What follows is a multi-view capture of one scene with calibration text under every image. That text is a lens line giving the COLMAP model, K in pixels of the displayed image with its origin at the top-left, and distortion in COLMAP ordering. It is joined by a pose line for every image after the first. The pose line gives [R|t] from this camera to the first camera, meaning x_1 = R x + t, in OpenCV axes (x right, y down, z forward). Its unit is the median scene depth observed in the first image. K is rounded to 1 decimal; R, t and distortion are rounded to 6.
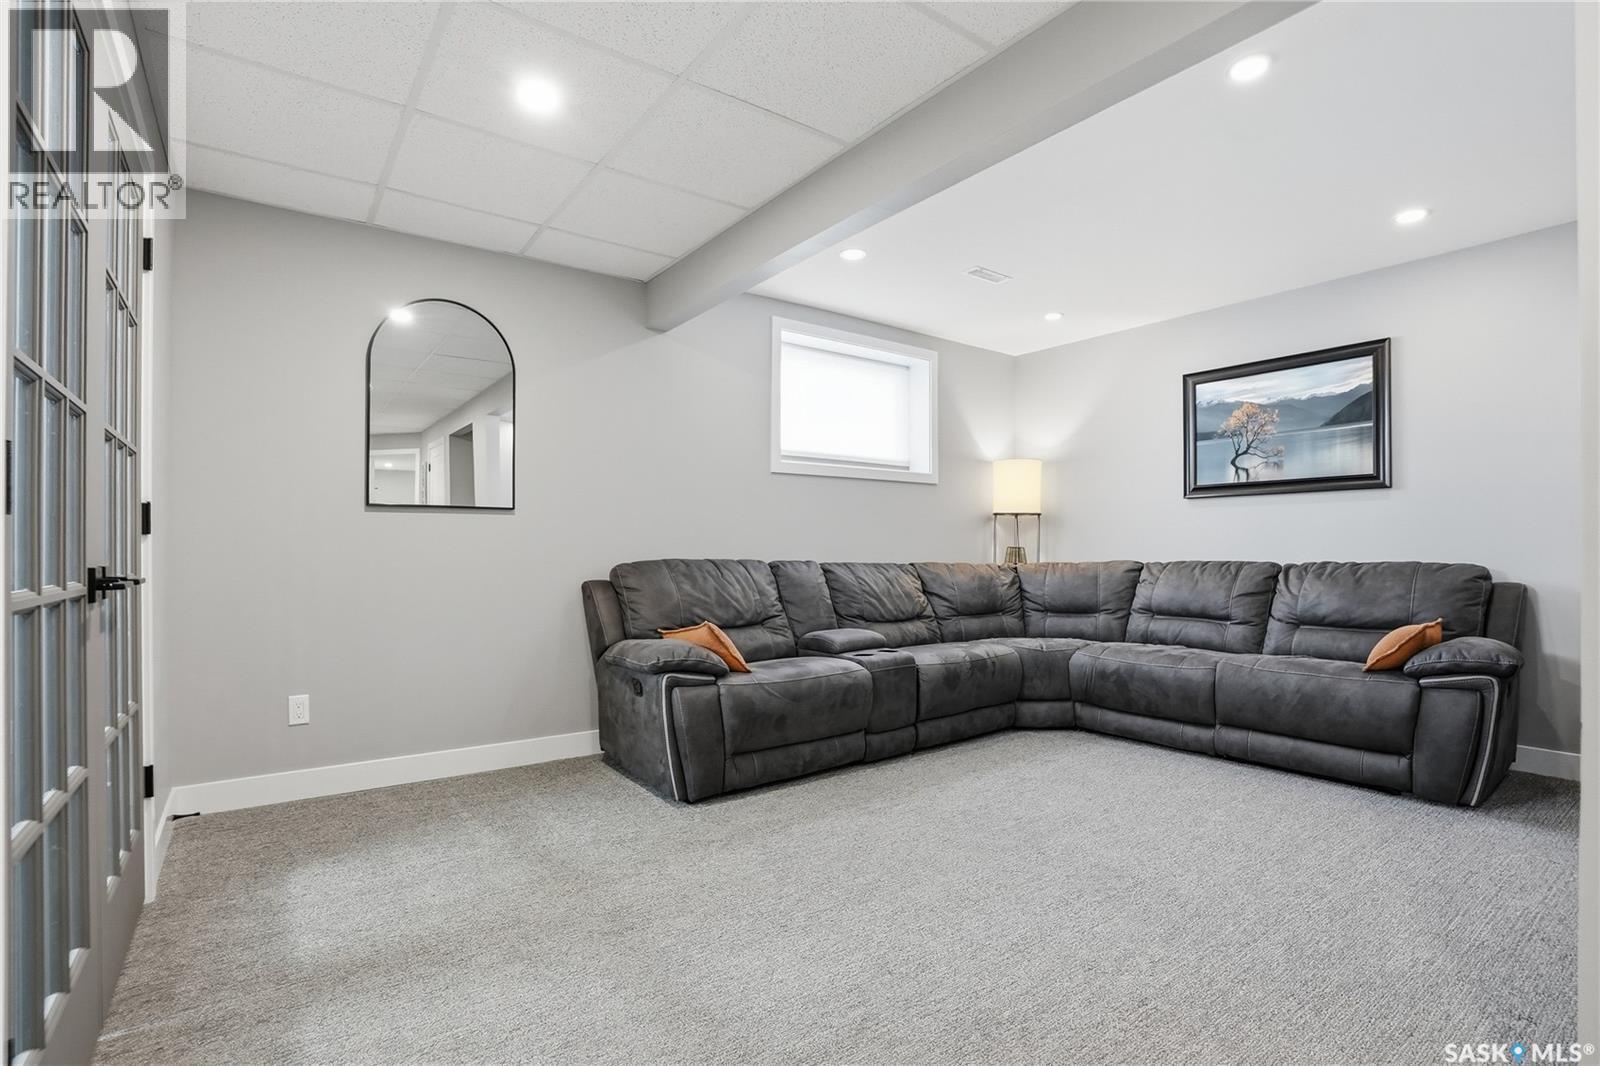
lens RADIAL K [[771.2, 0, 778.7], [0, 771.2, 557.0], [0, 0, 1]] dist [-0.032186, -0.000346]
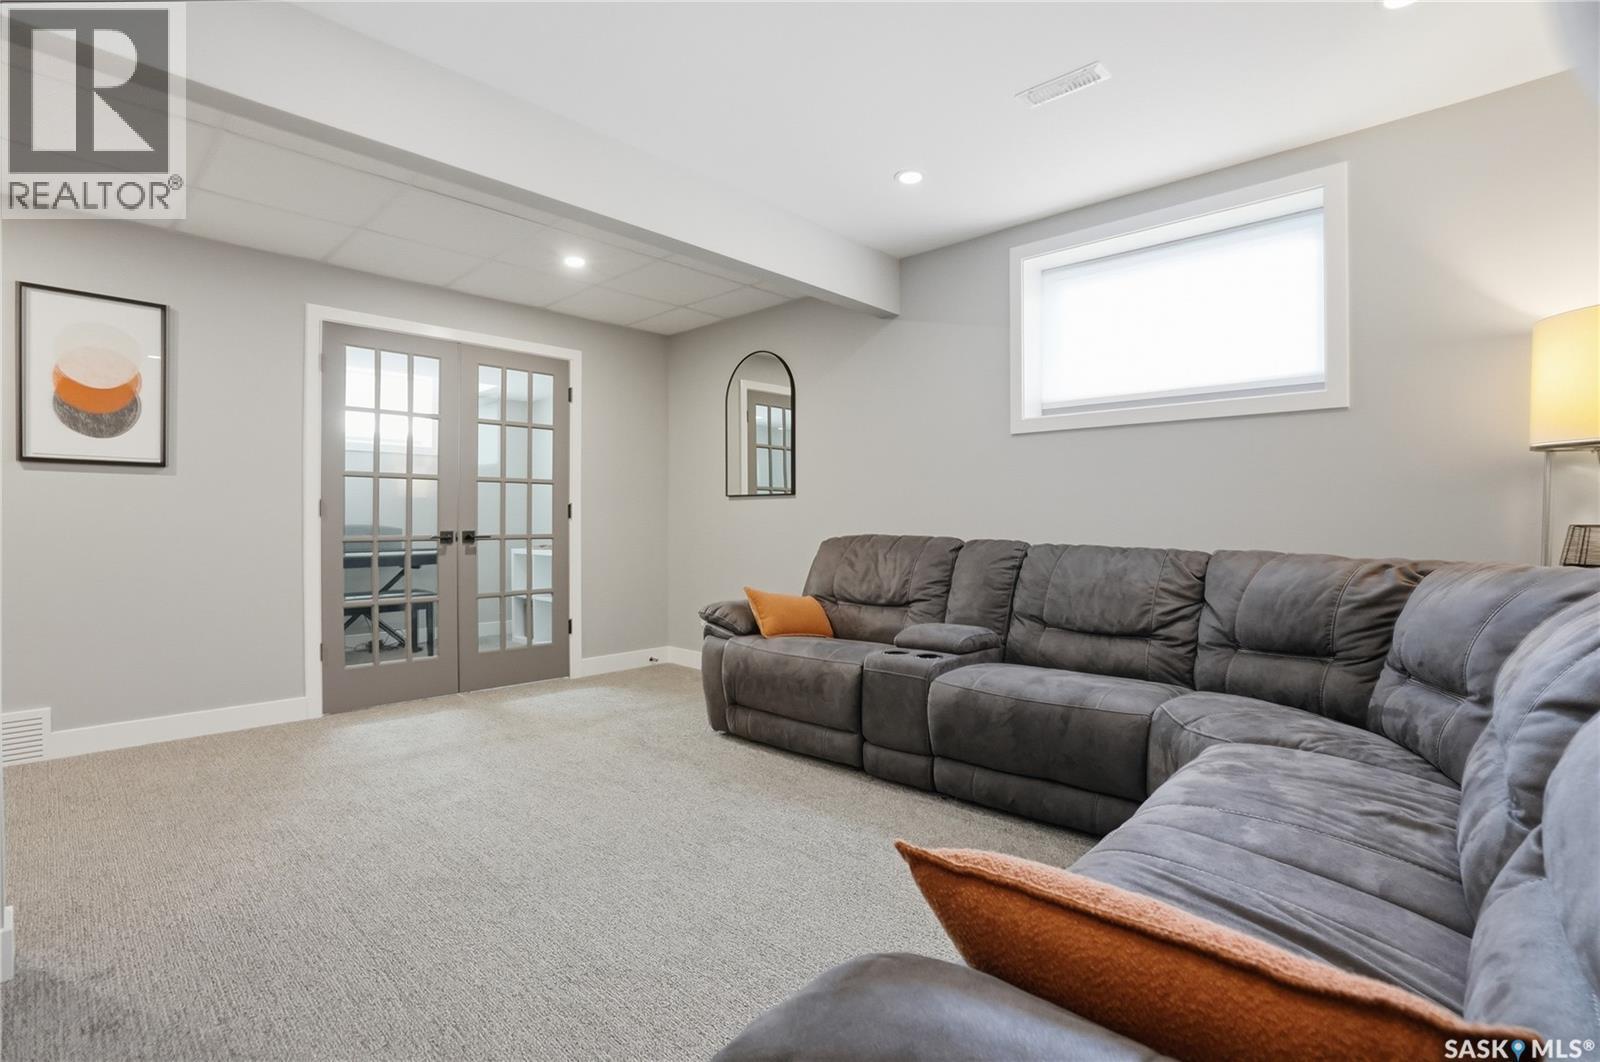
lens RADIAL K [[771.2, 0, 801.5], [0, 771.2, 522.4], [0, 0, 1]] dist [-0.032186, -0.000346]
pose [[0.179513, 0.006693, -0.983733, 0.767151], [-0.008659, 0.999949, 0.005224, -0.016465], [0.983717, 0.007580, 0.179562, 0.619607]]
